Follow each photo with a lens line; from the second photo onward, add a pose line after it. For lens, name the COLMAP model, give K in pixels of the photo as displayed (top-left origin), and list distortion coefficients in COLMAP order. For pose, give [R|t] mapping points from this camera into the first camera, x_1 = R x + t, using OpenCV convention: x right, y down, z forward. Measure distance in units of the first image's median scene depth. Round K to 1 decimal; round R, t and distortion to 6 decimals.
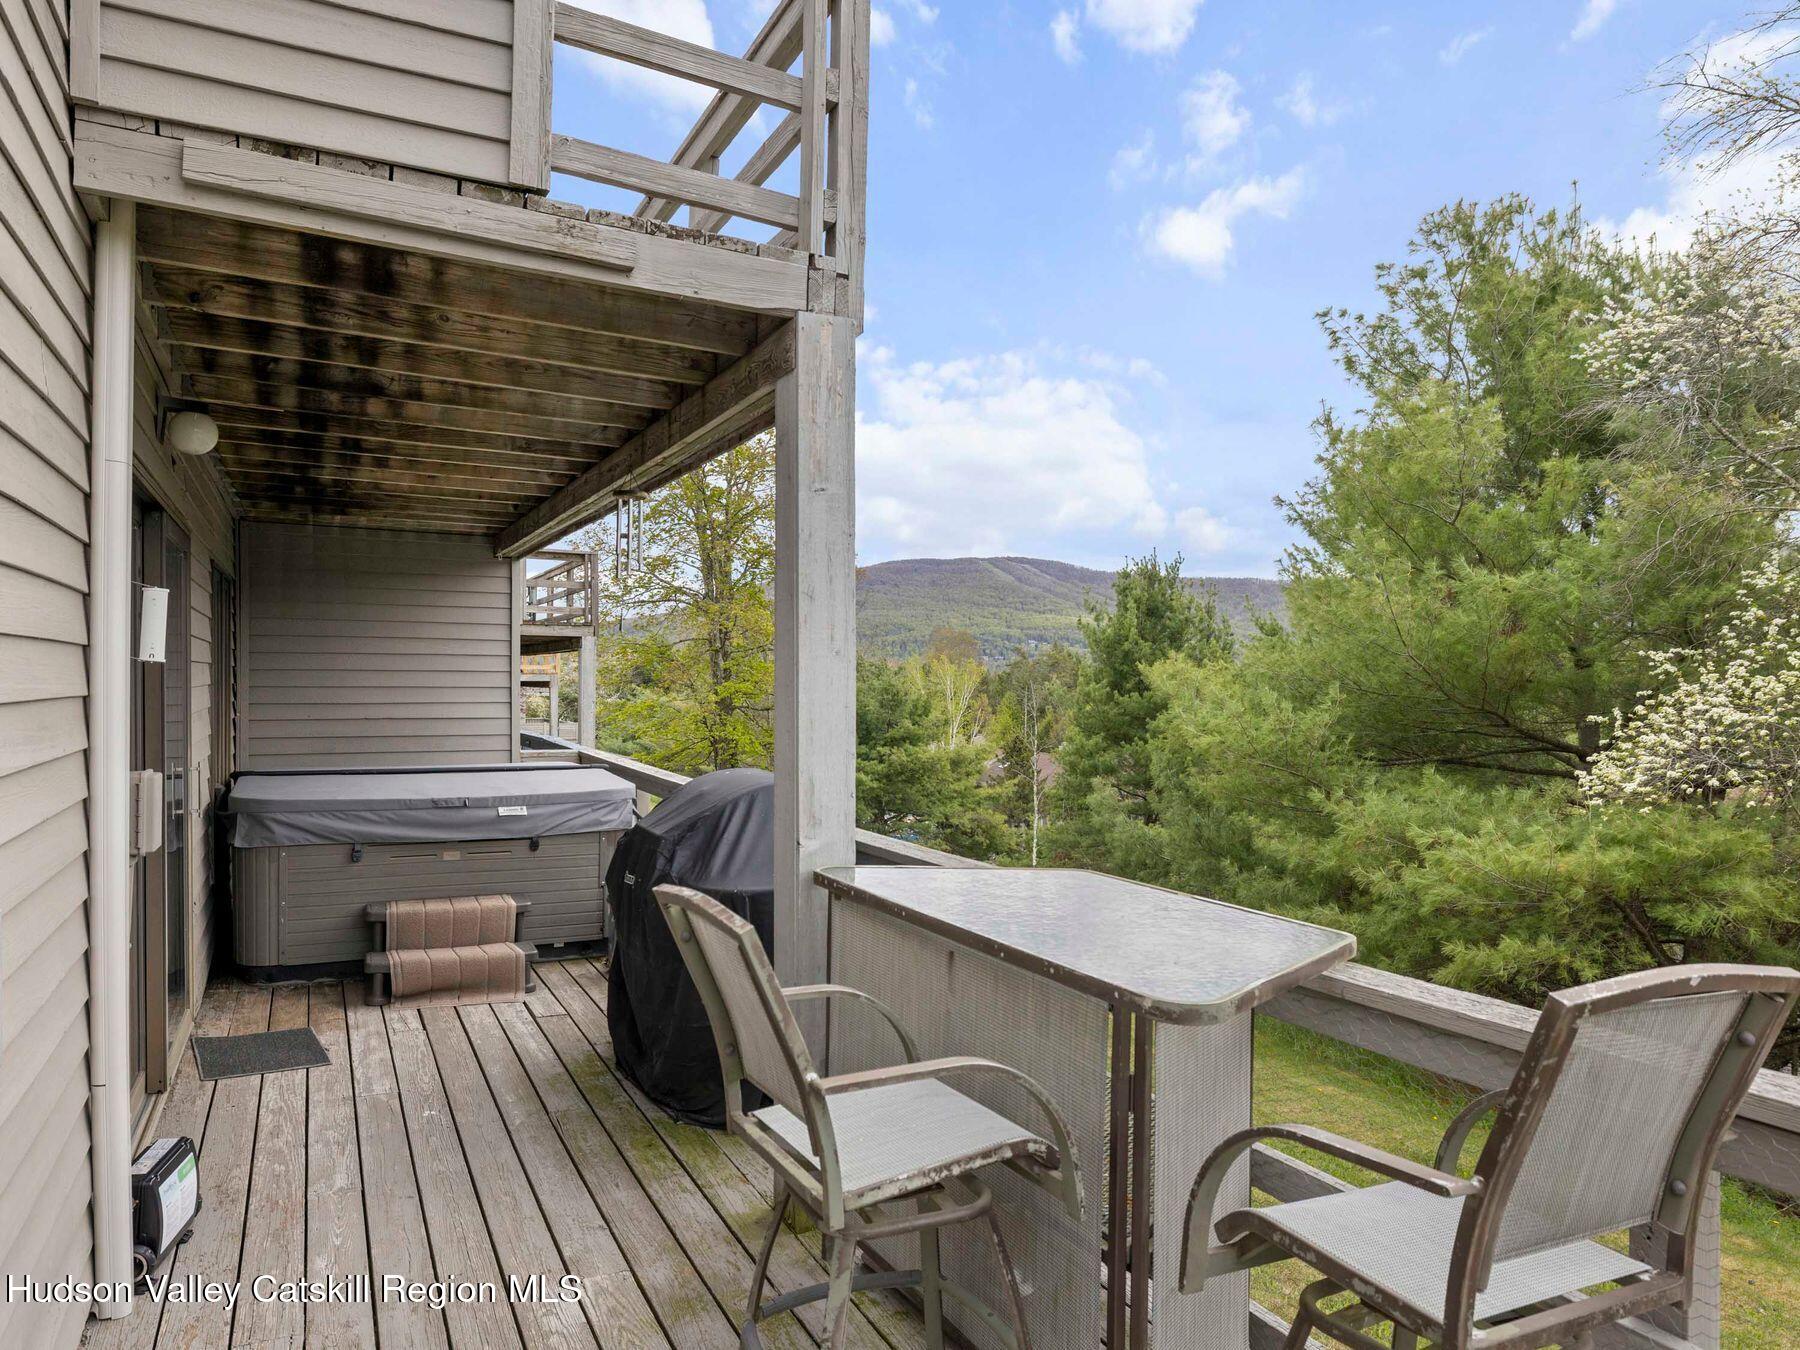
lens RADIAL K [[1161.6, 0, 900.0], [0, 1161.6, 675.0], [0, 0, 1]] dist [-0.009471, -0.000620]
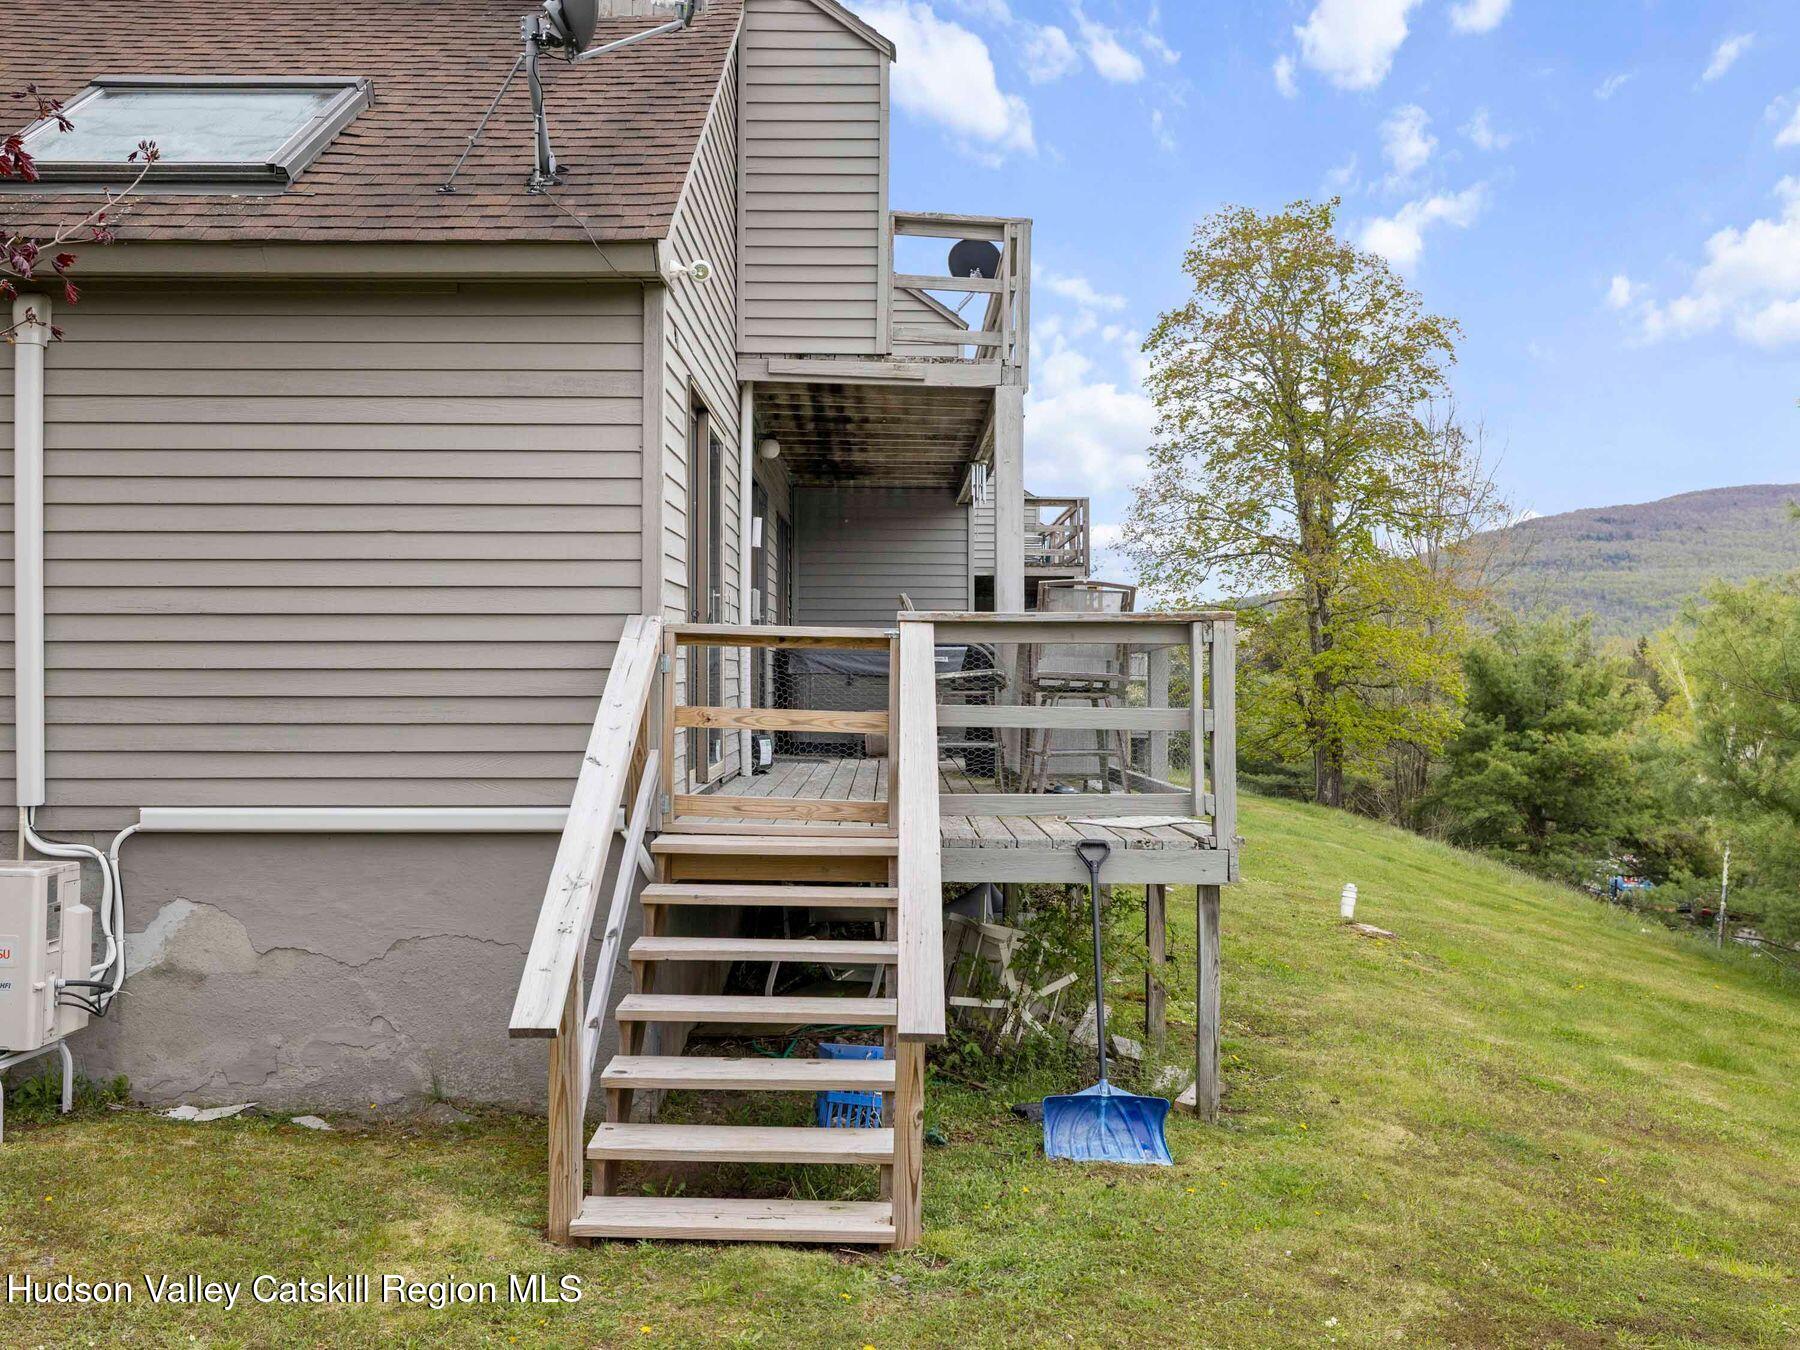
lens RADIAL K [[1663.7, 0, 892.5], [0, 1663.7, 657.9], [0, 0, 1]] dist [-0.003911, 0.004872]
pose [[0.892484, -0.007506, -0.451017, 0.358569], [0.002955, 0.999937, -0.010794, 0.077735], [0.451070, 0.008301, 0.892450, -0.602747]]
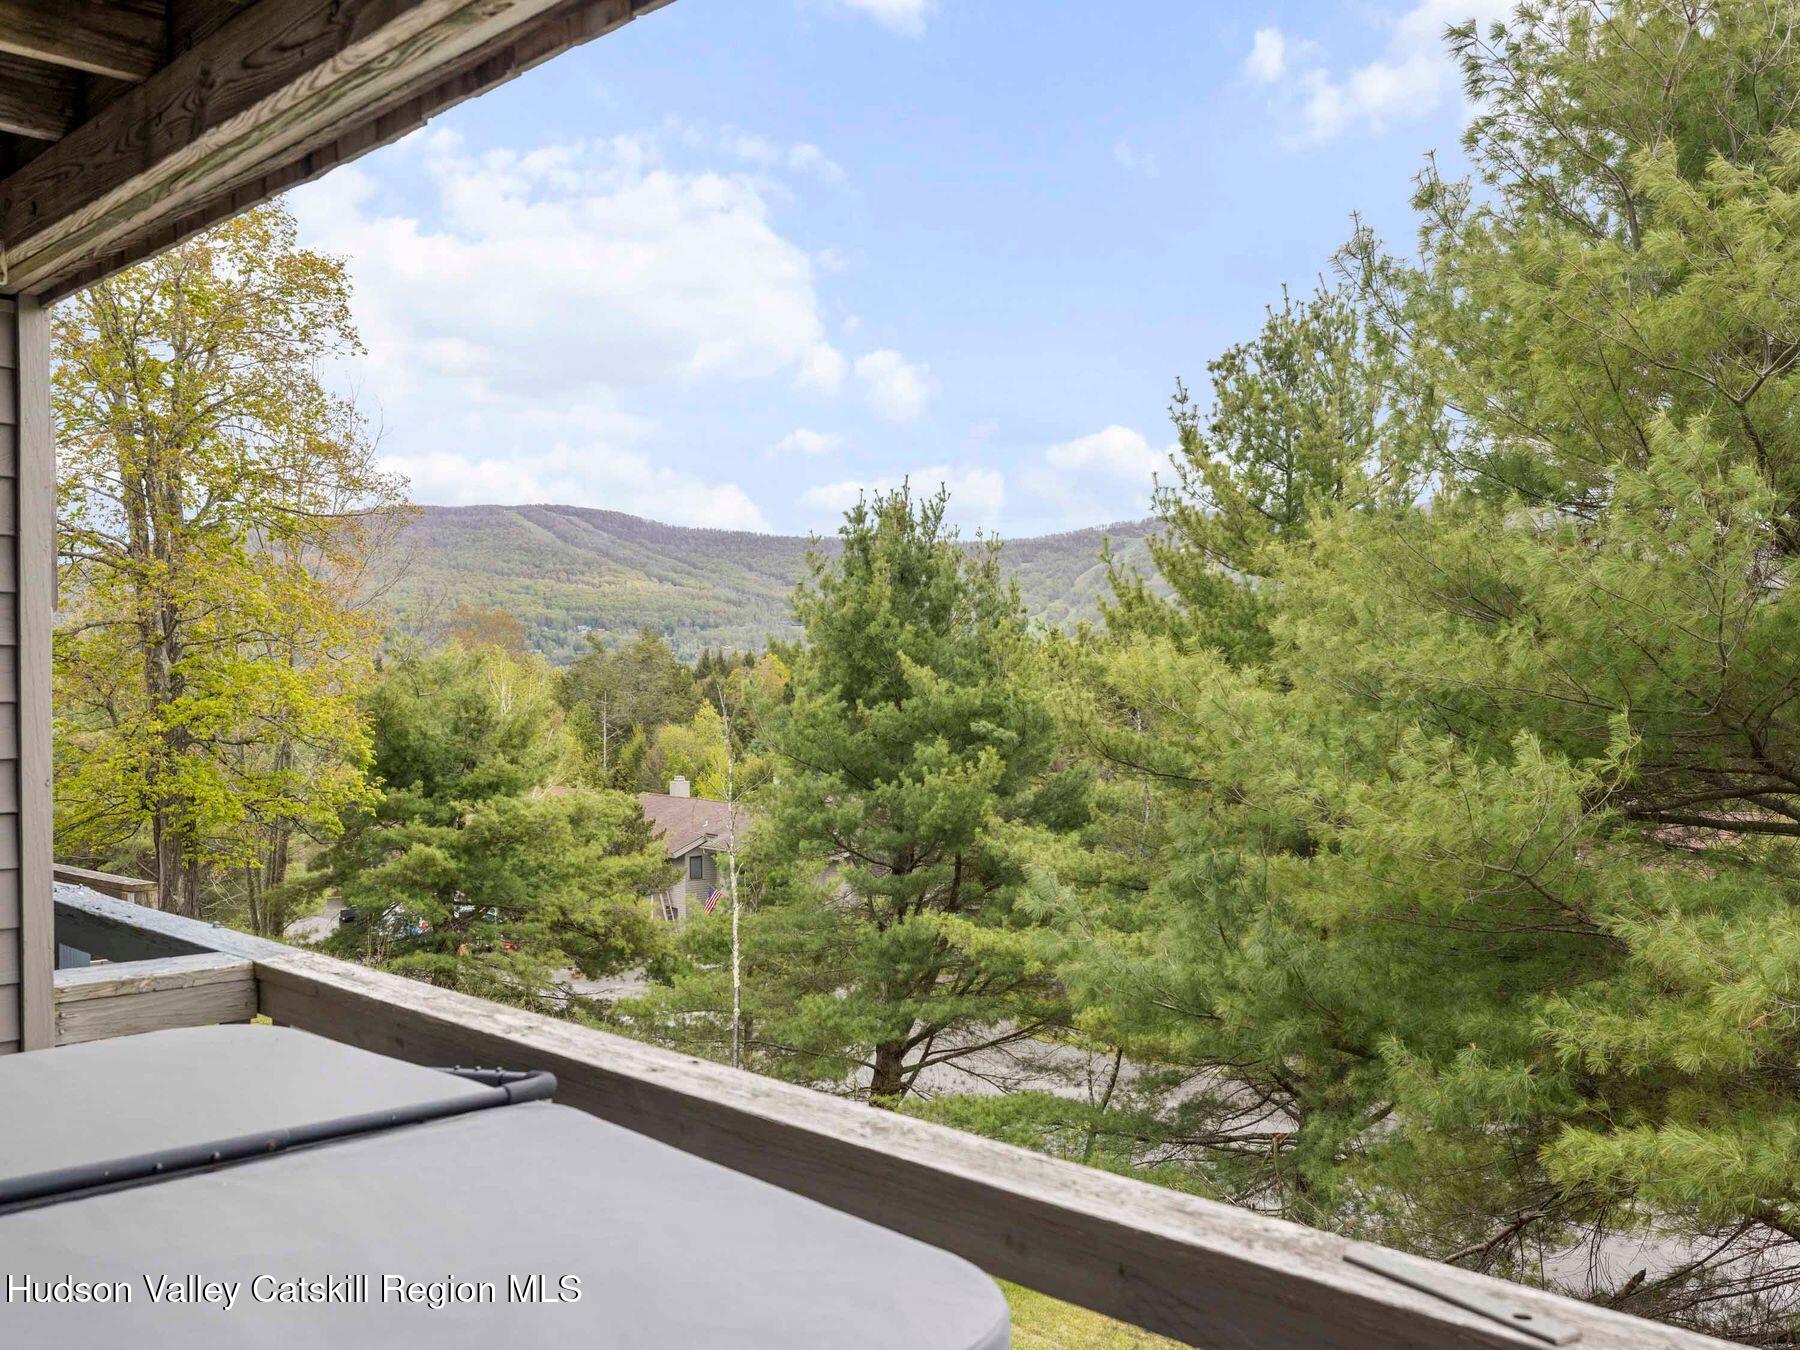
lens RADIAL K [[1663.7, 0, 892.5], [0, 1663.7, 657.9], [0, 0, 1]] dist [-0.003911, 0.004872]
pose [[0.956533, -0.011847, 0.291382, -0.172885], [0.014822, 0.999858, -0.008005, -0.005425], [-0.291246, 0.011976, 0.956573, 0.384162]]
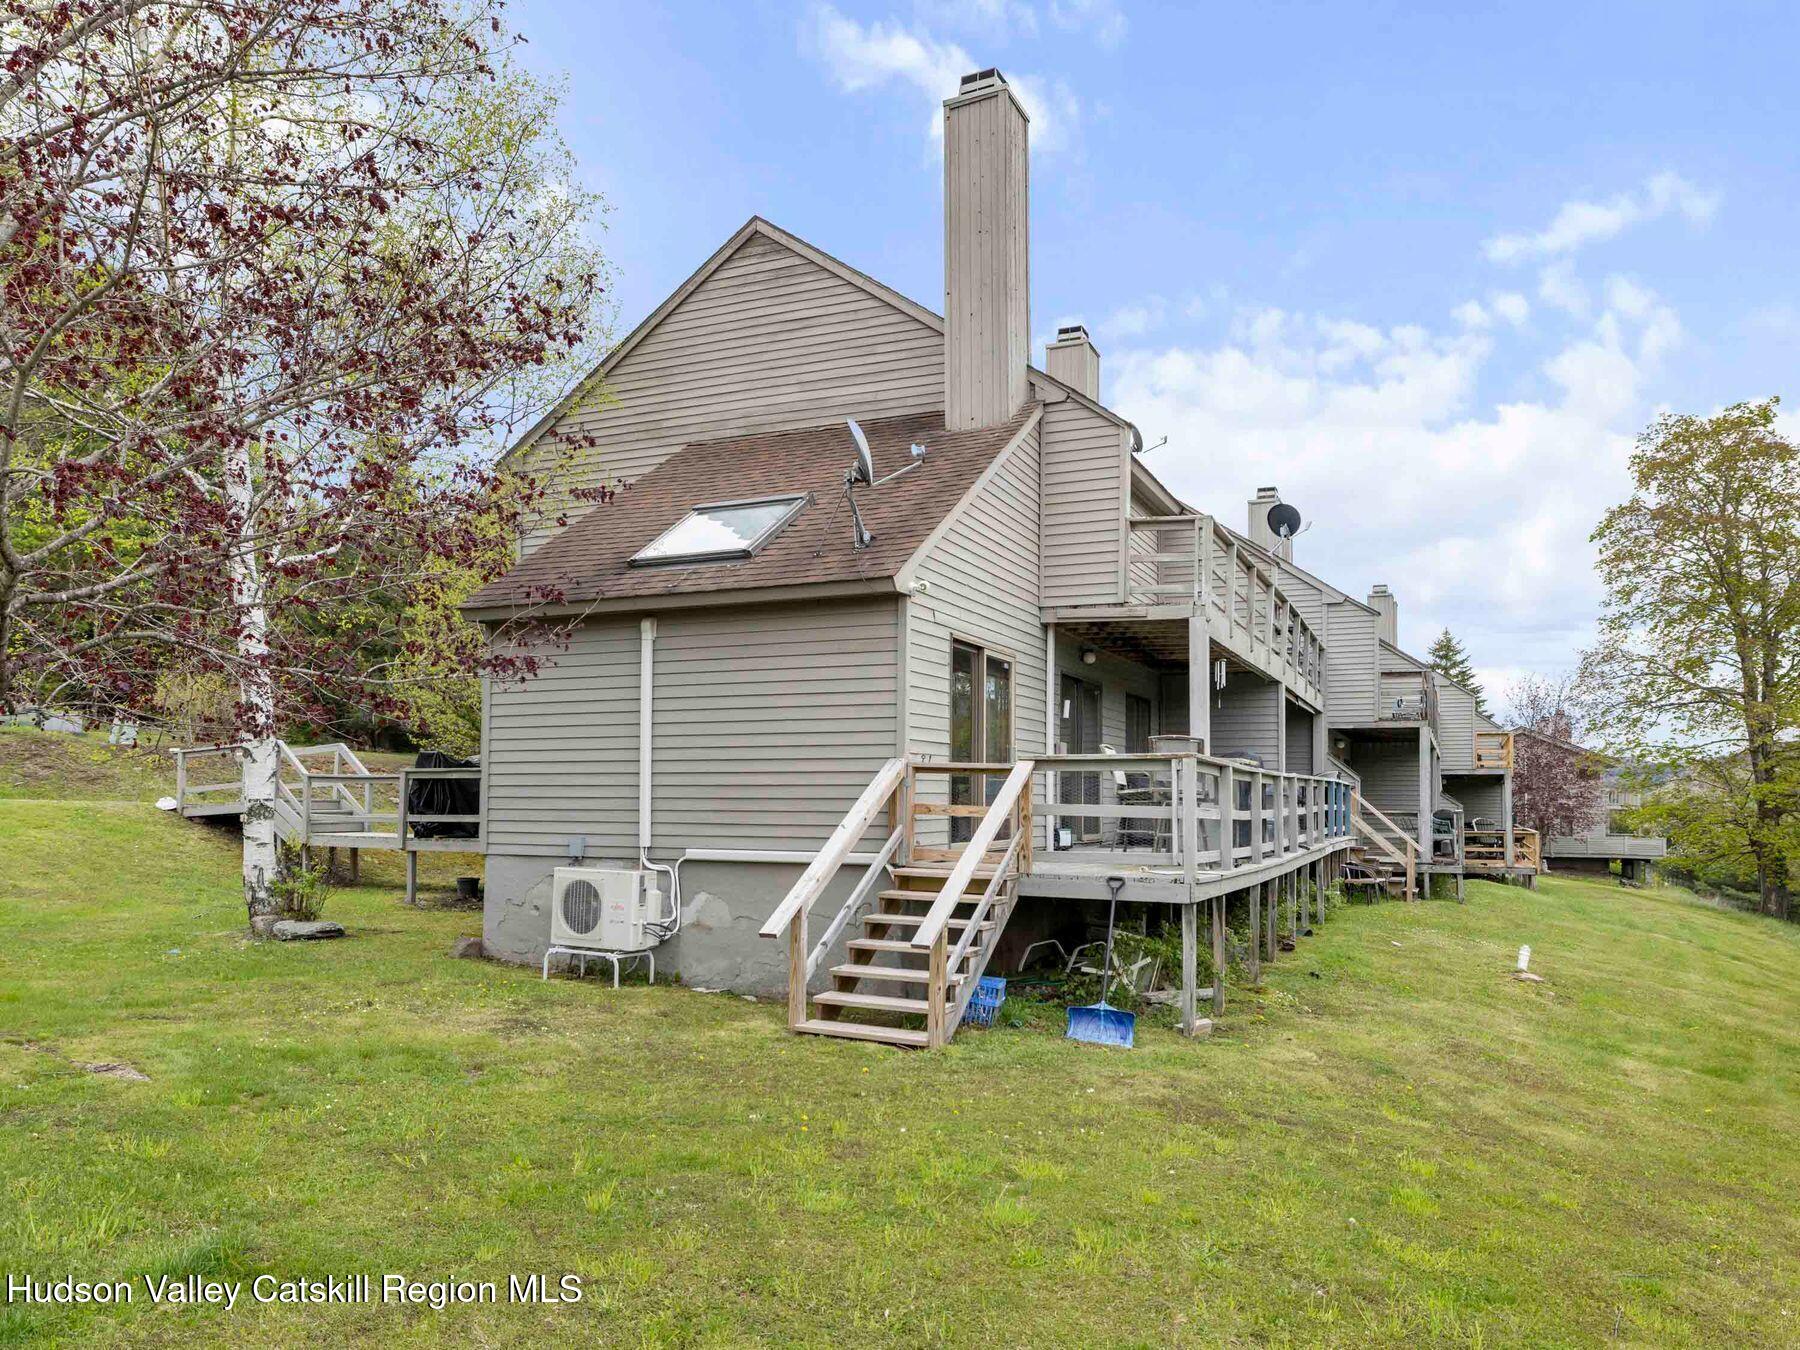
lens RADIAL K [[1256.5, 0, 894.5], [0, 1256.5, 741.0], [0, 0, 1]] dist [0.000155, 0.001274]
pose [[0.618166, -0.039401, -0.785060, 0.748712], [-0.002346, 0.998646, -0.051968, 0.091444], [0.786044, 0.033967, 0.617236, -0.678693]]
